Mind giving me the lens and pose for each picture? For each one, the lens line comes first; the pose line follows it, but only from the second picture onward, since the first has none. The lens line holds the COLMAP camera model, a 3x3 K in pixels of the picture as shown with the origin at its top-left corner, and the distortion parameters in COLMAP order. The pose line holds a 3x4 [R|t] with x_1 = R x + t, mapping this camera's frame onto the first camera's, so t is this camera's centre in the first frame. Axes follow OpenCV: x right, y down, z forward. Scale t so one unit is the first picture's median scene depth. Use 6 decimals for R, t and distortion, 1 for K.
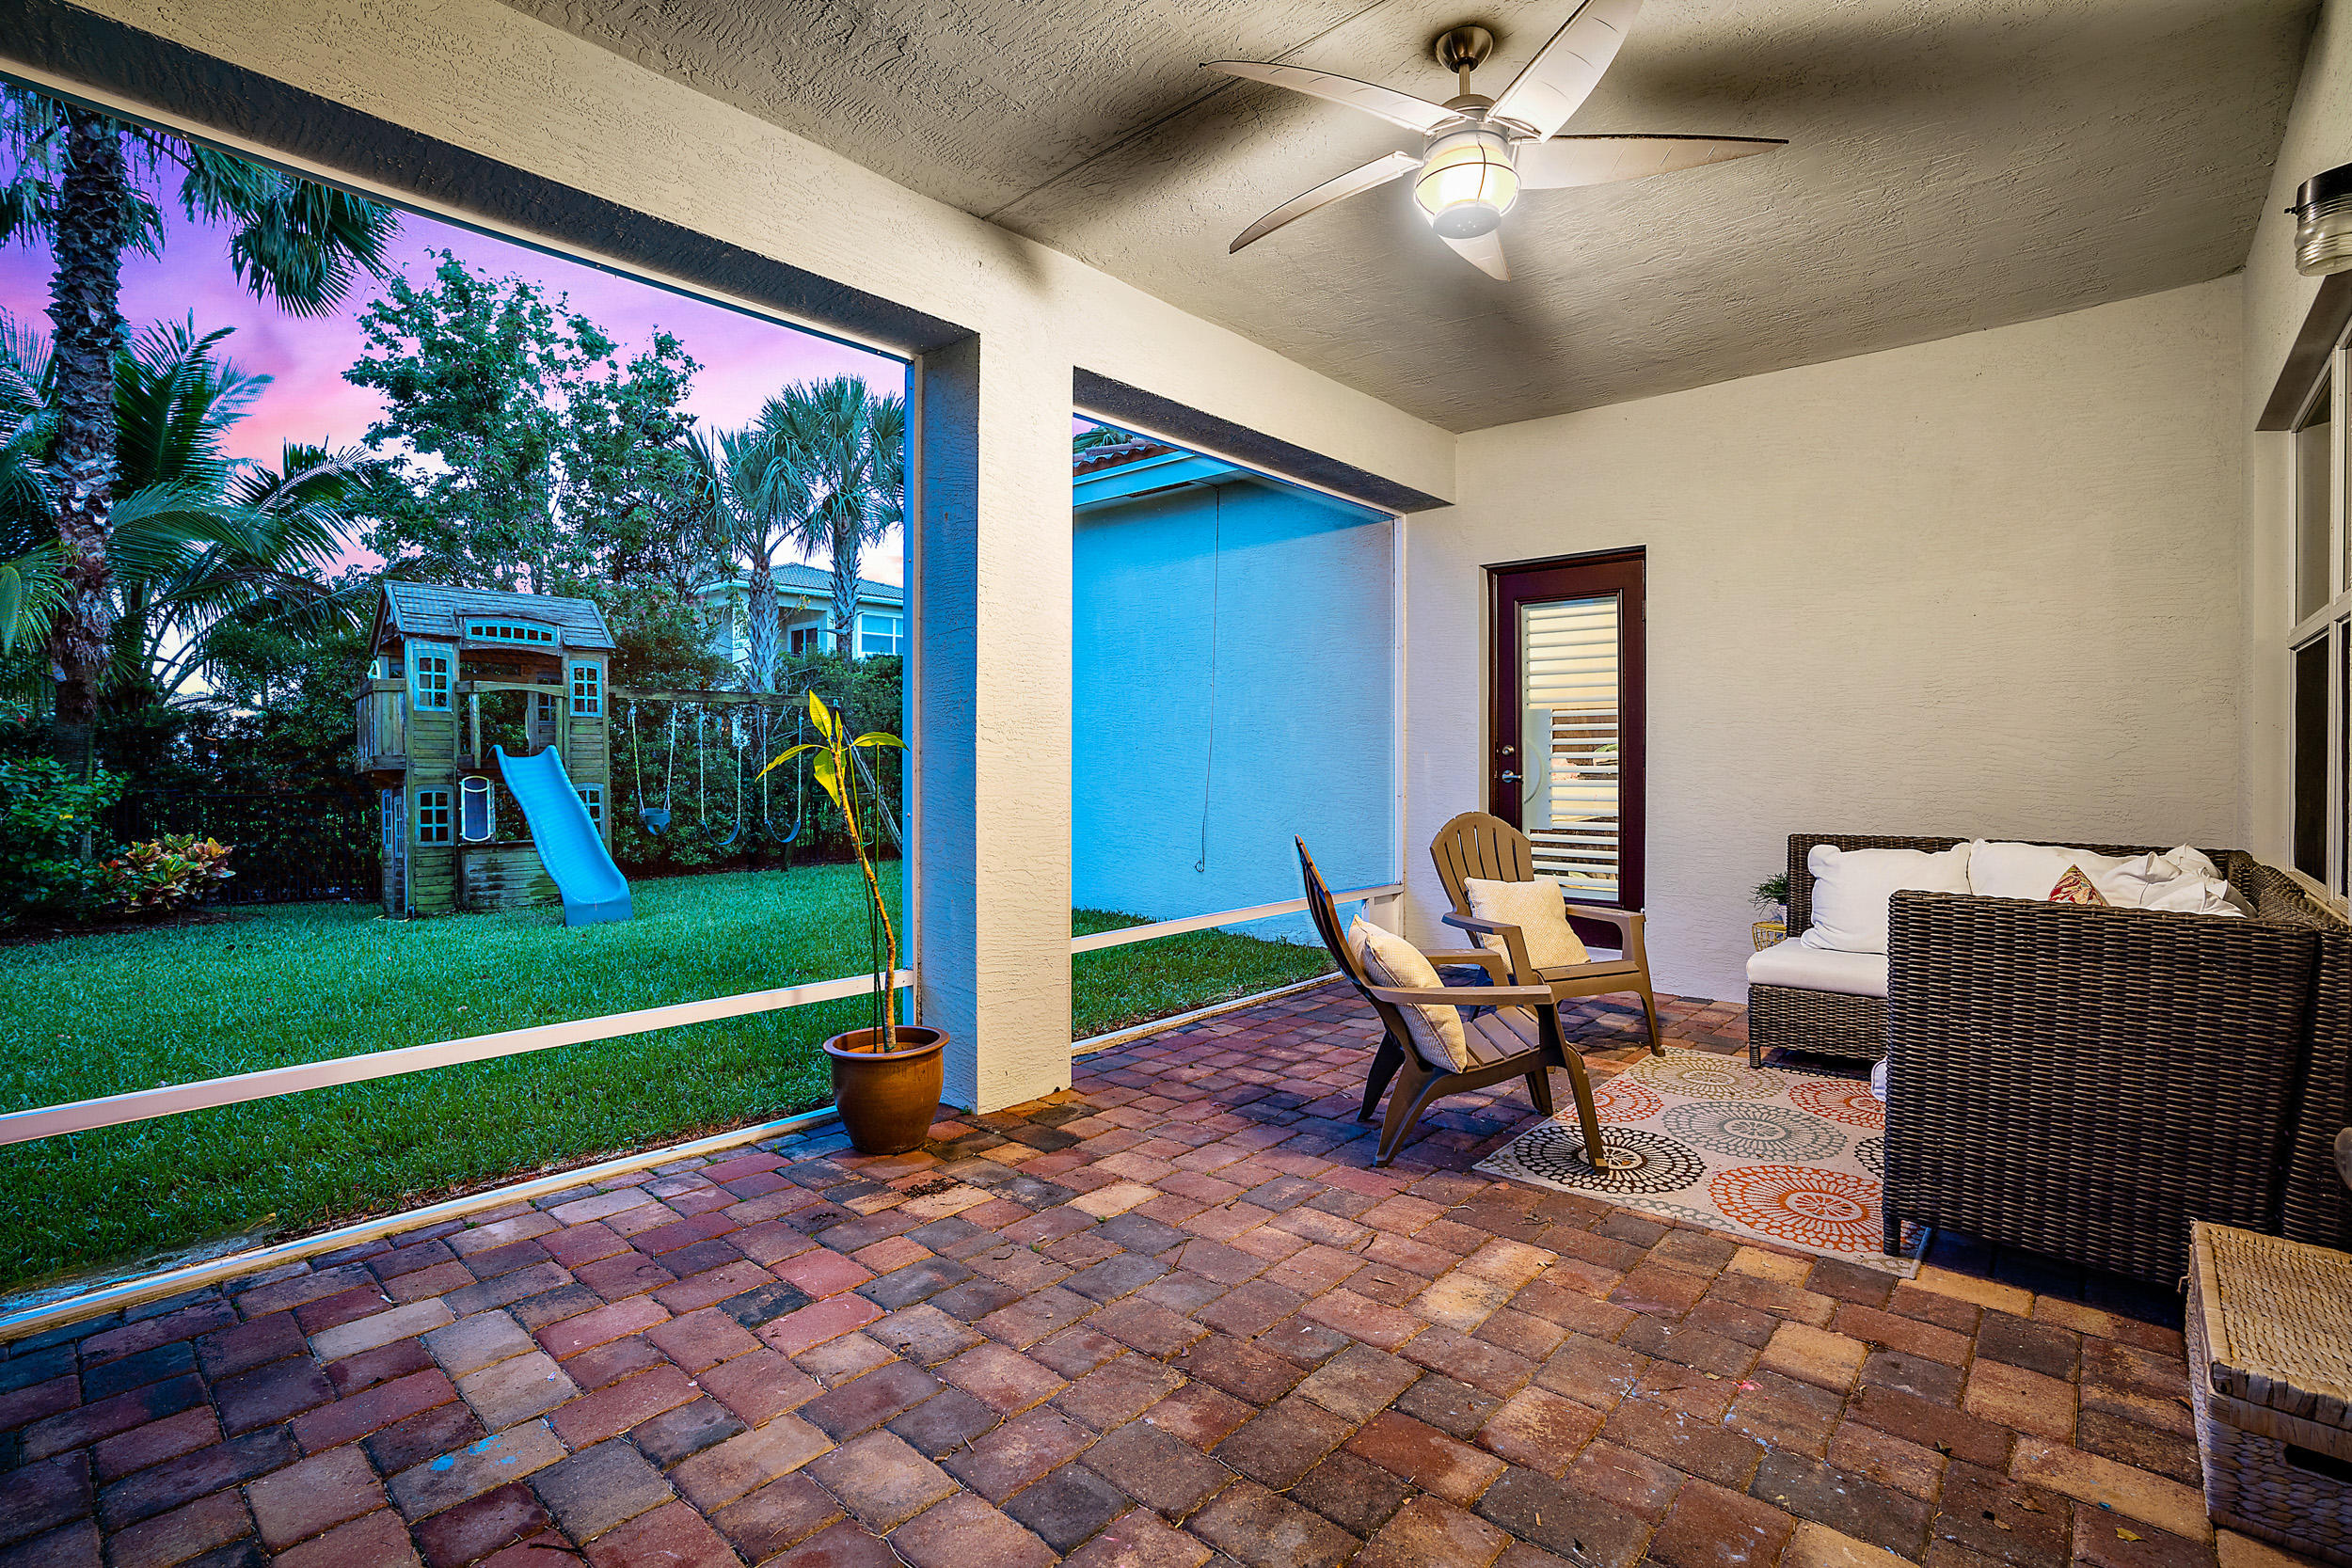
lens RADIAL K [[1100.5, 0, 1170.4], [0, 1100.5, 766.6], [0, 0, 1]] dist [-0.039731, 0.007756]
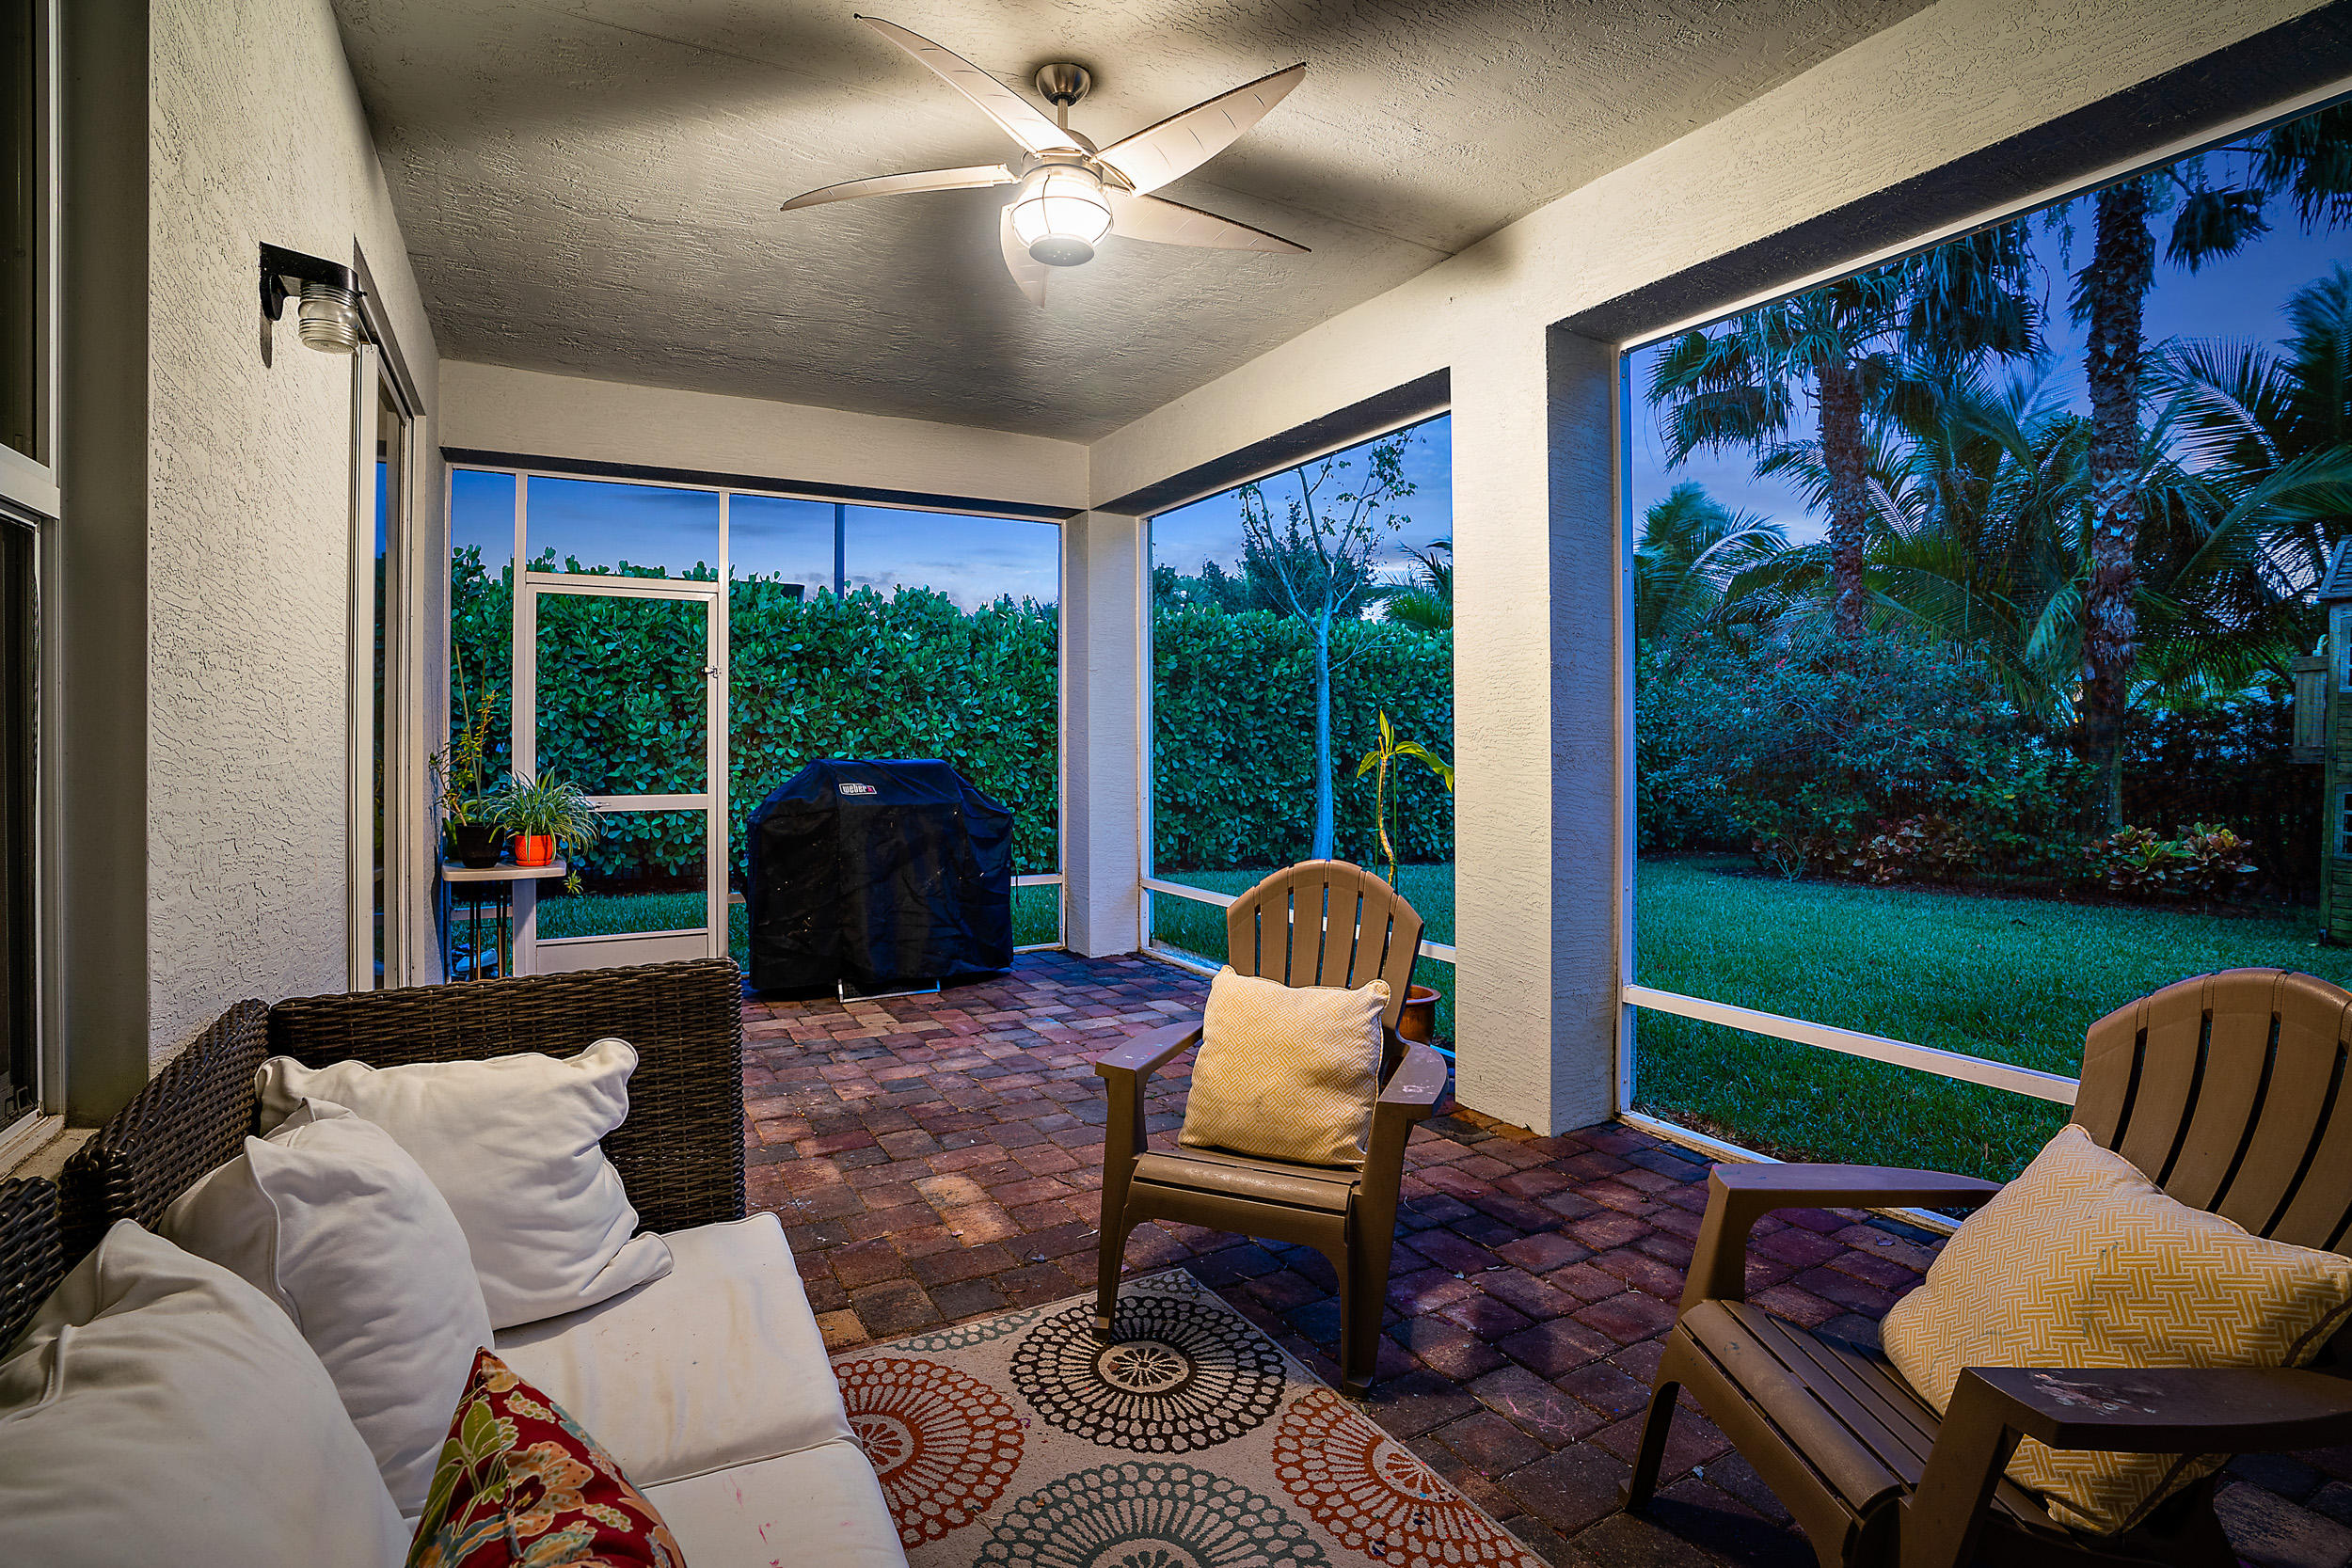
lens RADIAL K [[1100.5, 0, 1174.6], [0, 1100.5, 745.6], [0, 0, 1]] dist [-0.039731, 0.007756]
pose [[-0.326459, 0.003278, -0.945206, 0.369494], [-0.001952, 0.999990, 0.004143, -0.012352], [0.945209, 0.003198, -0.326449, 0.439185]]
